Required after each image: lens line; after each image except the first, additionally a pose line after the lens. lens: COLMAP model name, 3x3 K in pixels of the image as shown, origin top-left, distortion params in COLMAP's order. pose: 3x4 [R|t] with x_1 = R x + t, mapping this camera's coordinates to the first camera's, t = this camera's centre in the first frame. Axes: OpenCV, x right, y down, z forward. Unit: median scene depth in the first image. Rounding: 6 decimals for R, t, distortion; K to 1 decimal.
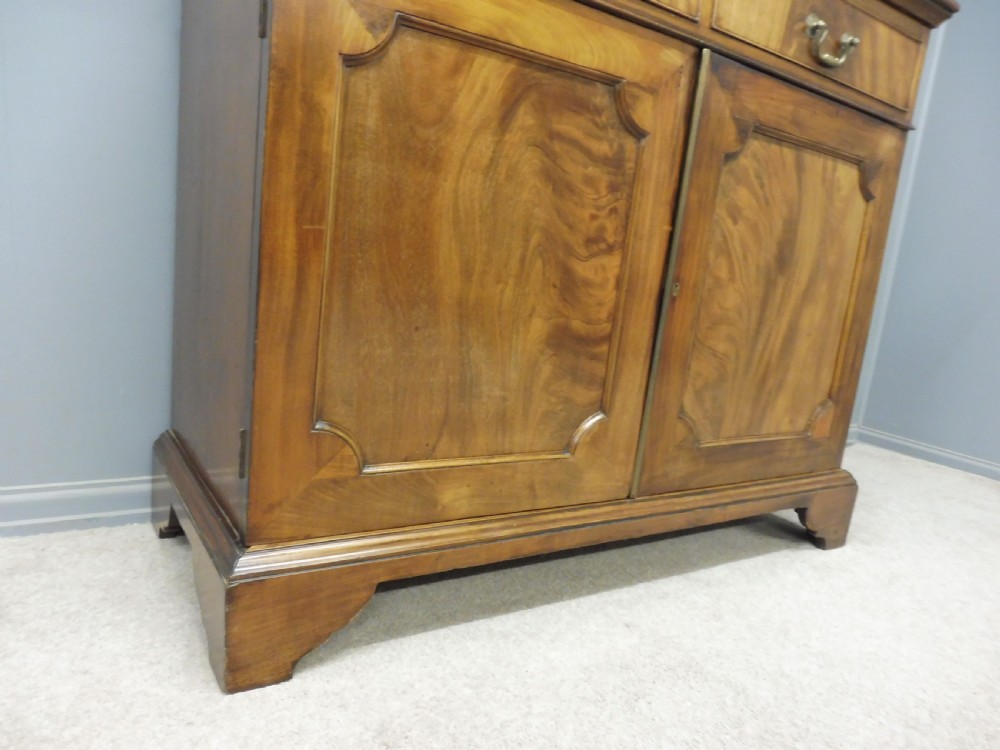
lens RADIAL K [[724.6, 0, 502.9], [0, 724.6, 380.5], [0, 0, 1]] dist [-0.041176, 0.000206]
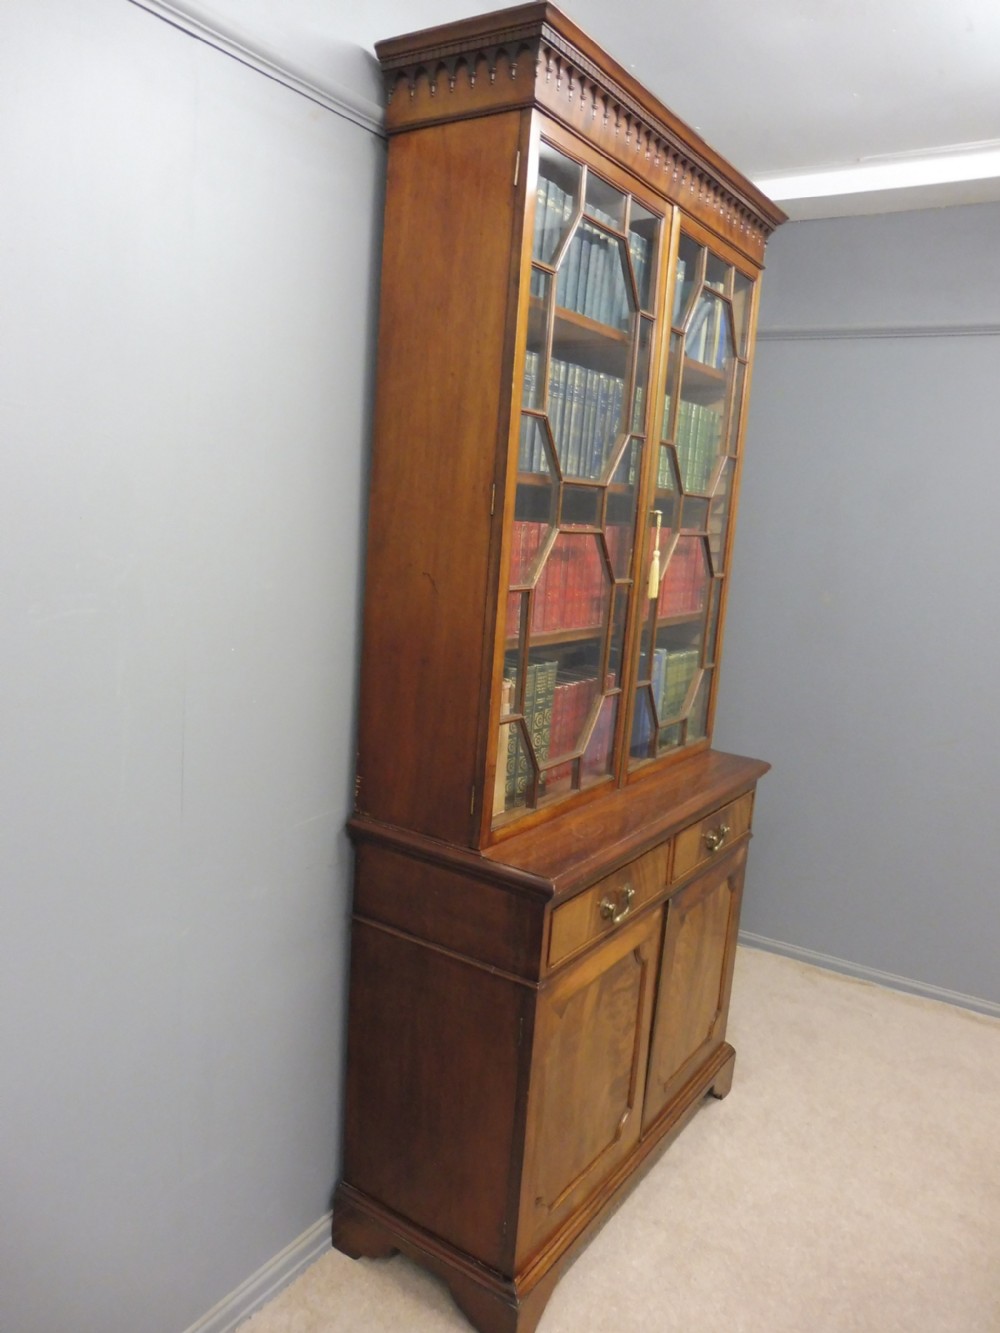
lens RADIAL K [[965.9, 0, 490.8], [0, 965.9, 670.9], [0, 0, 1]] dist [-0.041176, 0.000206]
pose [[0.928236, -0.119418, 0.352302, -0.874090], [0.111193, 0.992843, 0.043572, -1.165324], [-0.354984, -0.001271, 0.934872, -1.020413]]
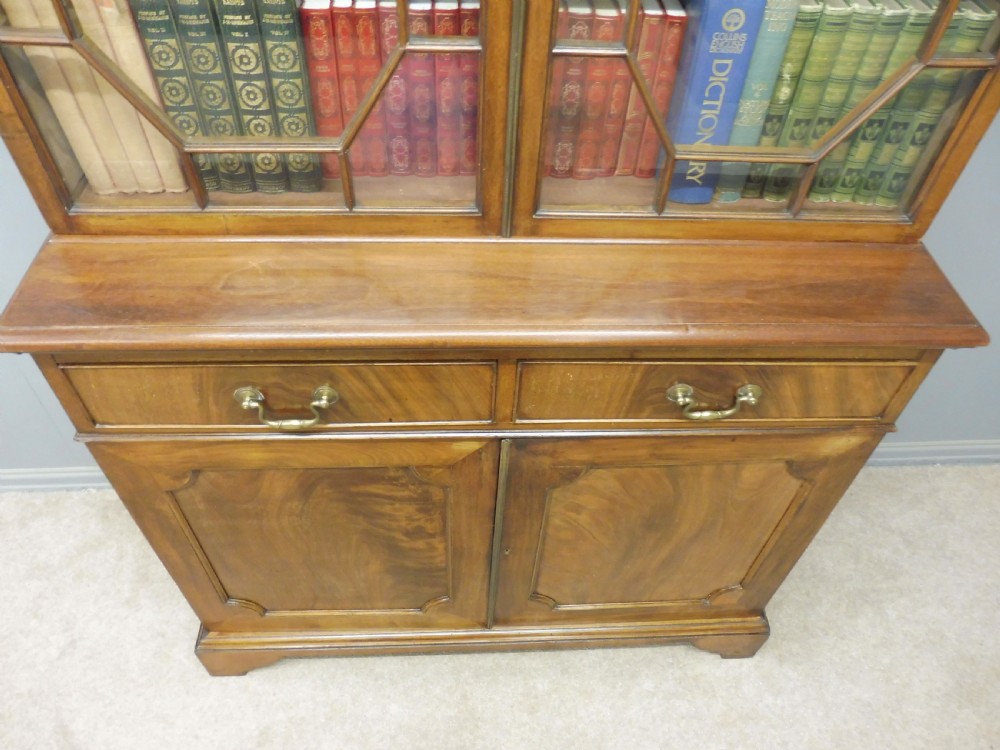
lens RADIAL K [[724.6, 0, 502.9], [0, 724.6, 377.8], [0, 0, 1]] dist [-0.041176, 0.000206]
pose [[0.858523, 0.322851, -0.398377, 0.672575], [-0.043275, 0.819752, 0.571081, -1.139416], [0.510945, -0.473047, 0.717748, 0.294778]]
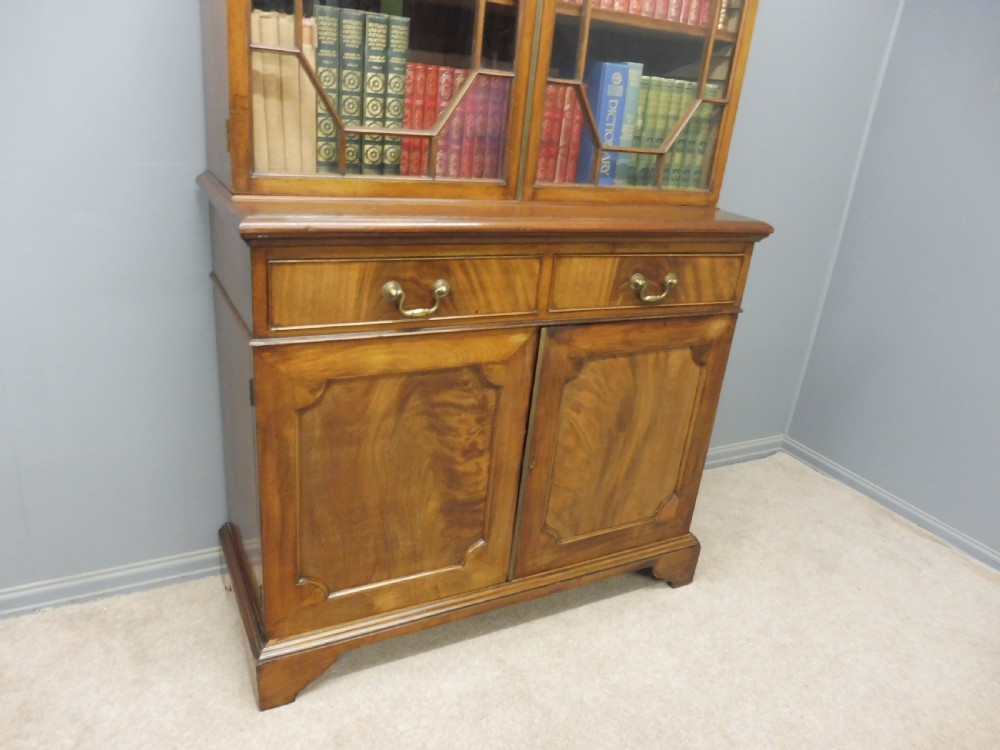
lens RADIAL K [[724.6, 0, 502.4], [0, 724.6, 380.4], [0, 0, 1]] dist [-0.041176, 0.000206]
pose [[0.995469, 0.018281, -0.093312, 0.345214], [-0.000711, 0.982748, 0.184948, -0.642283], [0.095083, -0.184044, 0.978308, -0.539352]]
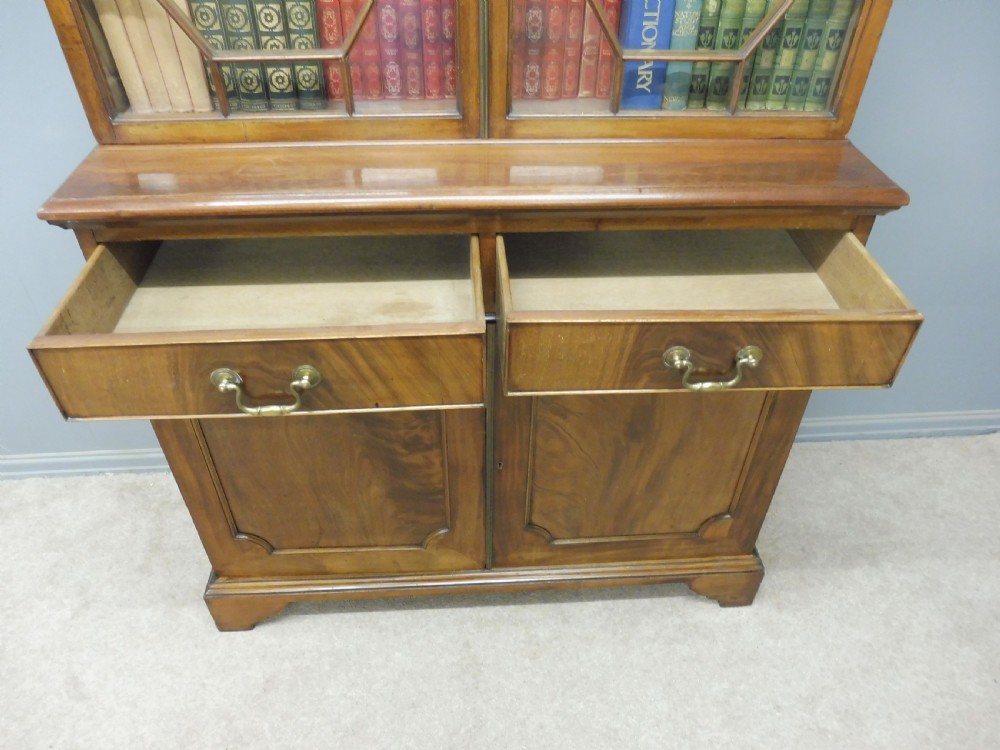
lens RADIAL K [[724.6, 0, 504.0], [0, 724.6, 378.1], [0, 0, 1]] dist [-0.041176, 0.000206]
pose [[0.862193, 0.237903, -0.447241, 0.848286], [-0.009613, 0.890390, 0.455097, -0.919011], [0.506488, -0.388083, 0.769975, 0.085547]]
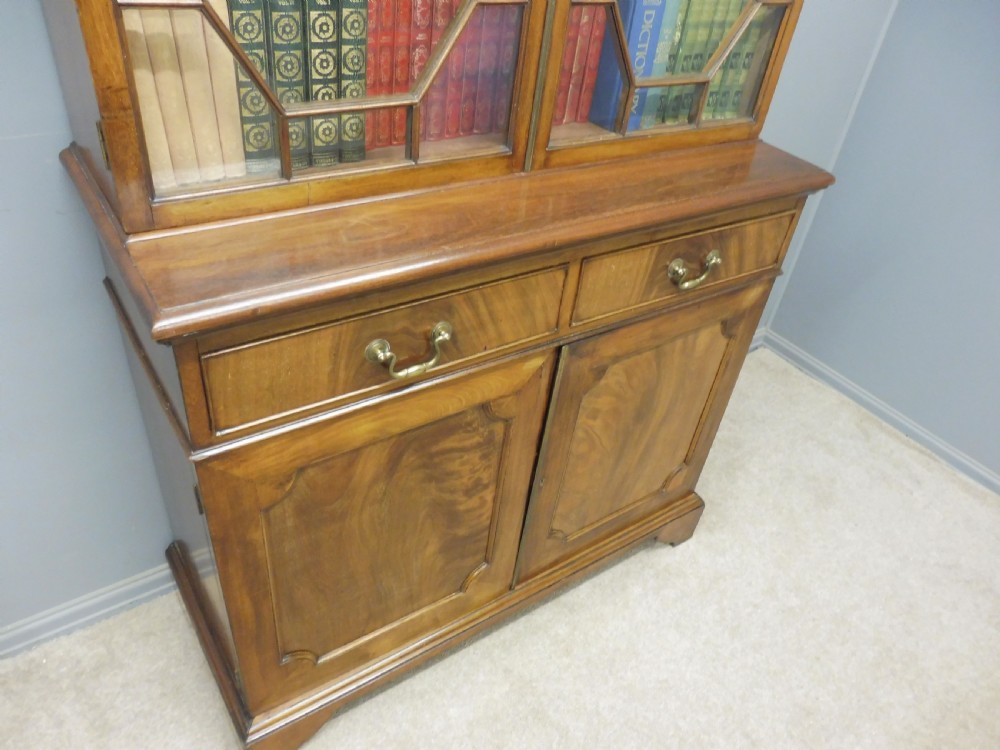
lens RADIAL K [[724.6, 0, 501.8], [0, 724.6, 377.9], [0, 0, 1]] dist [-0.041176, 0.000206]
pose [[0.999817, -0.013520, 0.013544, 0.164009], [0.006026, 0.894156, 0.447715, -0.960715], [-0.018163, -0.447551, 0.894074, -0.095993]]
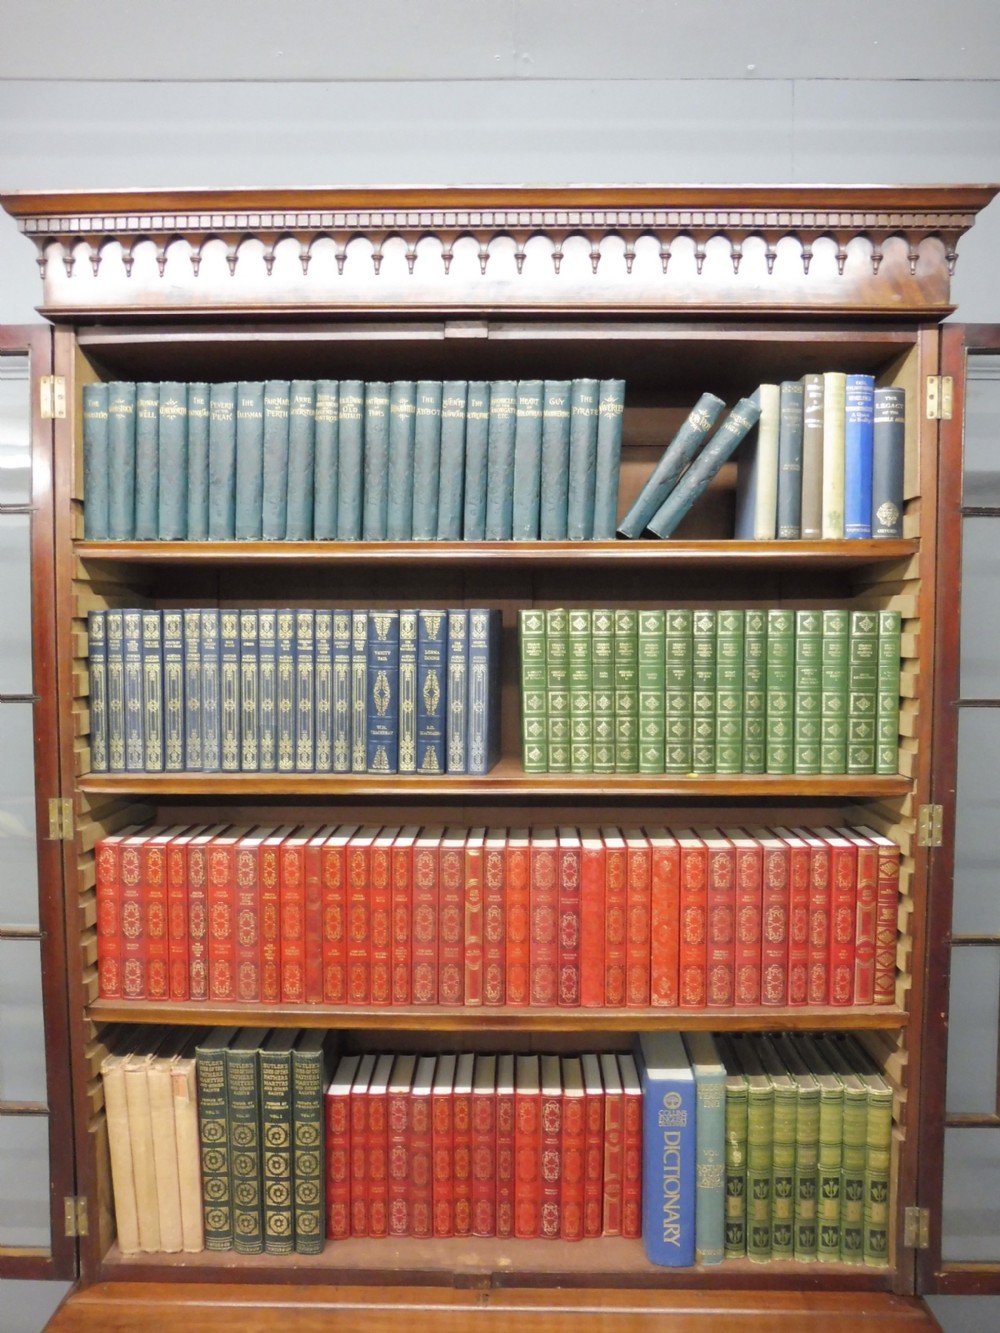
lens RADIAL K [[965.9, 0, 503.0], [0, 965.9, 672.3], [0, 0, 1]] dist [-0.041176, 0.000206]
pose [[0.816806, -0.087260, -0.570275, 1.070235], [-0.012508, 0.985584, -0.168722, -1.384774], [0.576777, 0.144946, 0.803940, -0.097870]]
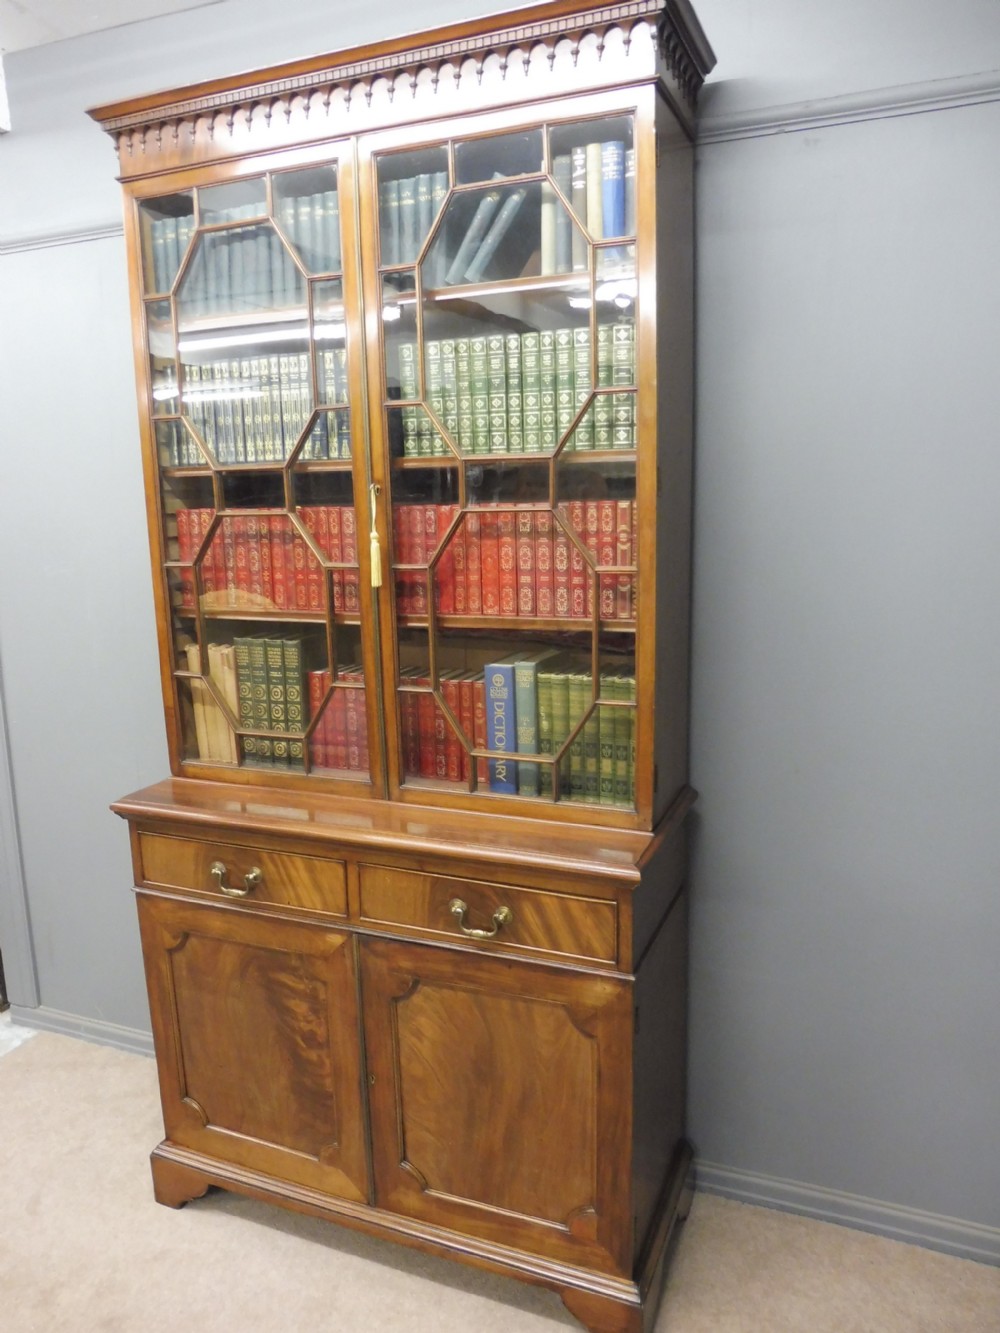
lens RADIAL K [[965.9, 0, 500.1], [0, 965.9, 674.0], [0, 0, 1]] dist [-0.041176, 0.000206]
pose [[0.549814, 0.024240, -0.834936, 2.125263], [-0.070825, 0.997332, -0.017684, -0.995674], [0.832279, 0.068857, 0.550063, 0.113421]]
